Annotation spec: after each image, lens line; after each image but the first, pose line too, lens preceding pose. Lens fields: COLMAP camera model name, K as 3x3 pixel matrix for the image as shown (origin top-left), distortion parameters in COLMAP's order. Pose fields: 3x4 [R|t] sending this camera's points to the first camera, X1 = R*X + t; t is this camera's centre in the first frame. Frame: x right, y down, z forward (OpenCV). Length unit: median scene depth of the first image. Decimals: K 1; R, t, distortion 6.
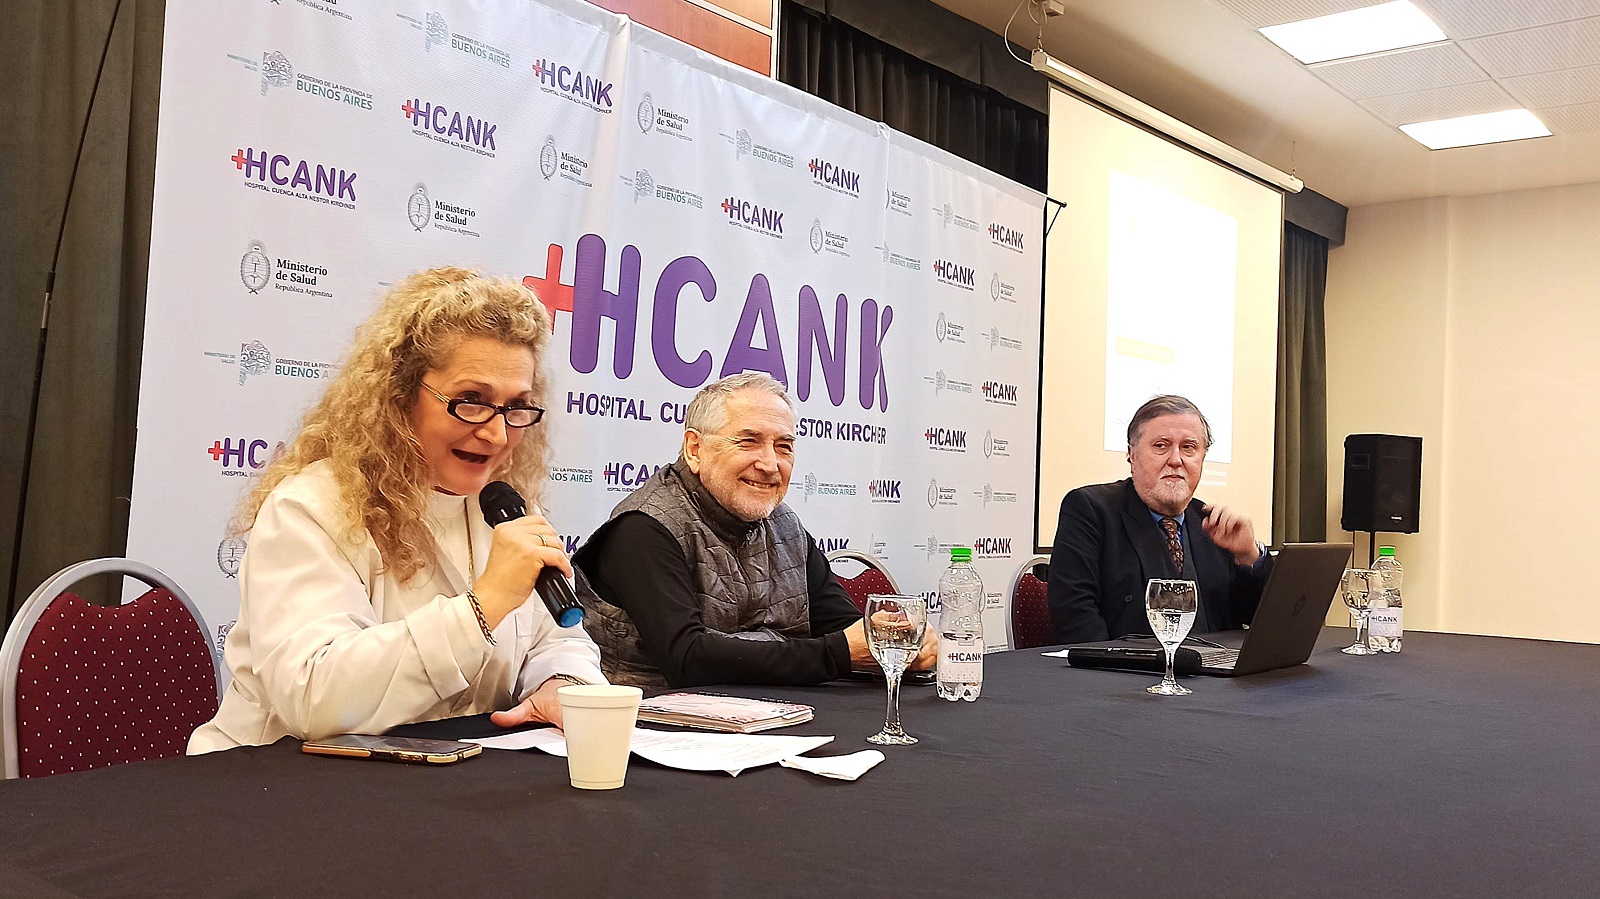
lens RADIAL K [[1533.8, 0, 795.5], [0, 1533.8, 492.9], [0, 0, 1]] dist [0.029309, -0.001011]
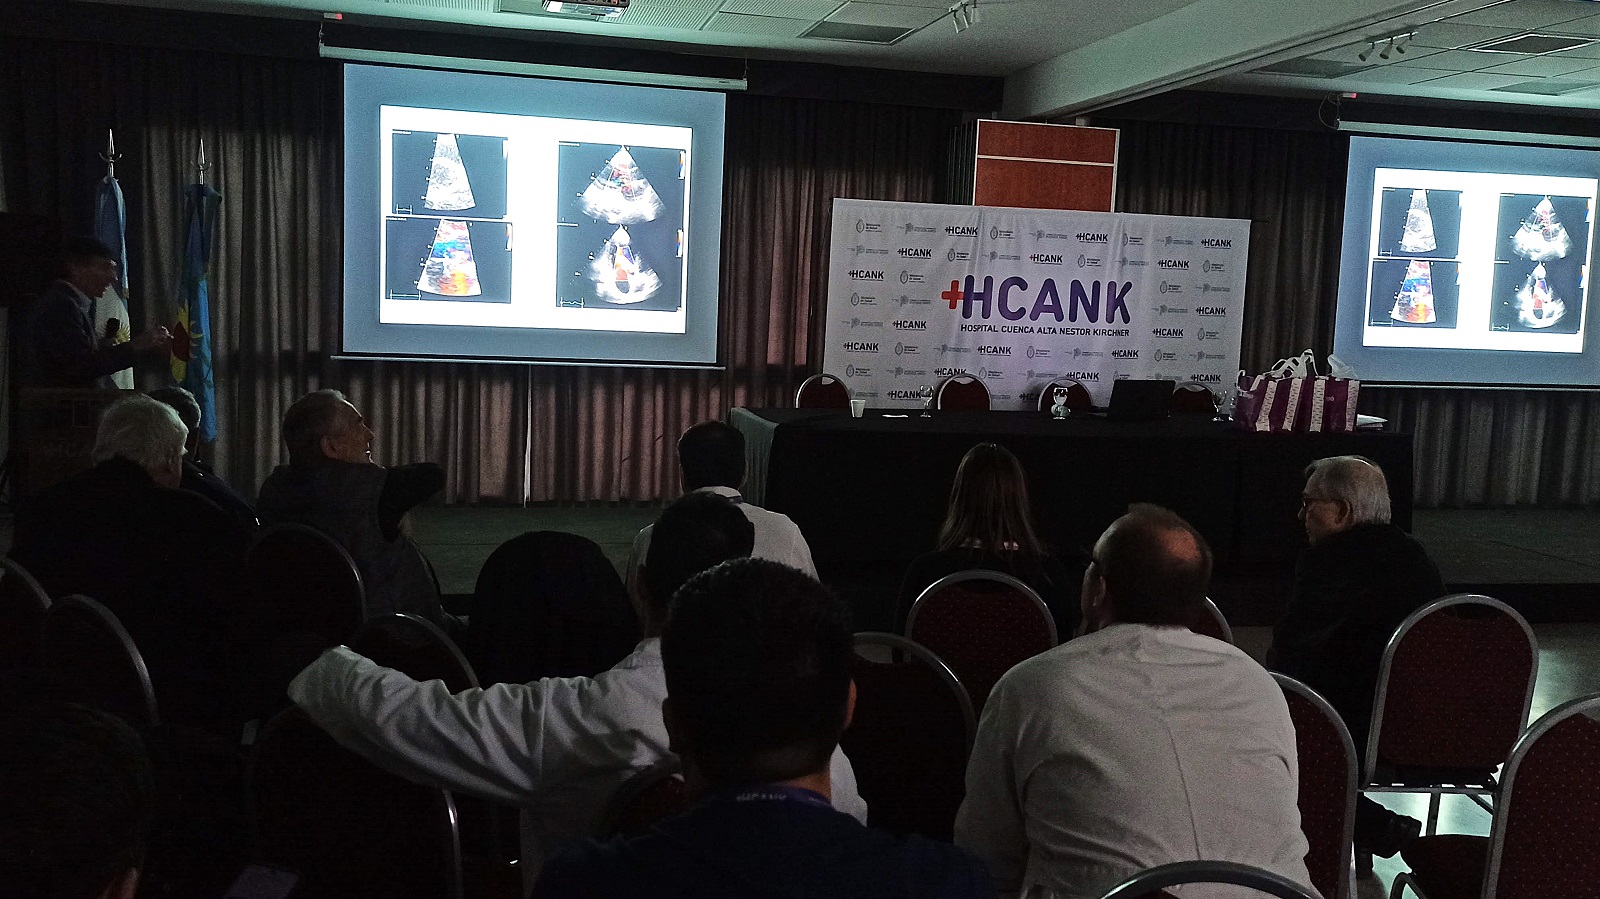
lens RADIAL K [[1272.3, 0, 779.3], [0, 1272.3, 429.2], [0, 0, 1]] dist [0.036134, -0.011495]
pose [[0.764617, 0.058813, -0.641796, 1.048066], [-0.005481, 0.996385, 0.084777, -0.057761], [0.644462, -0.061304, 0.762175, -1.060973]]
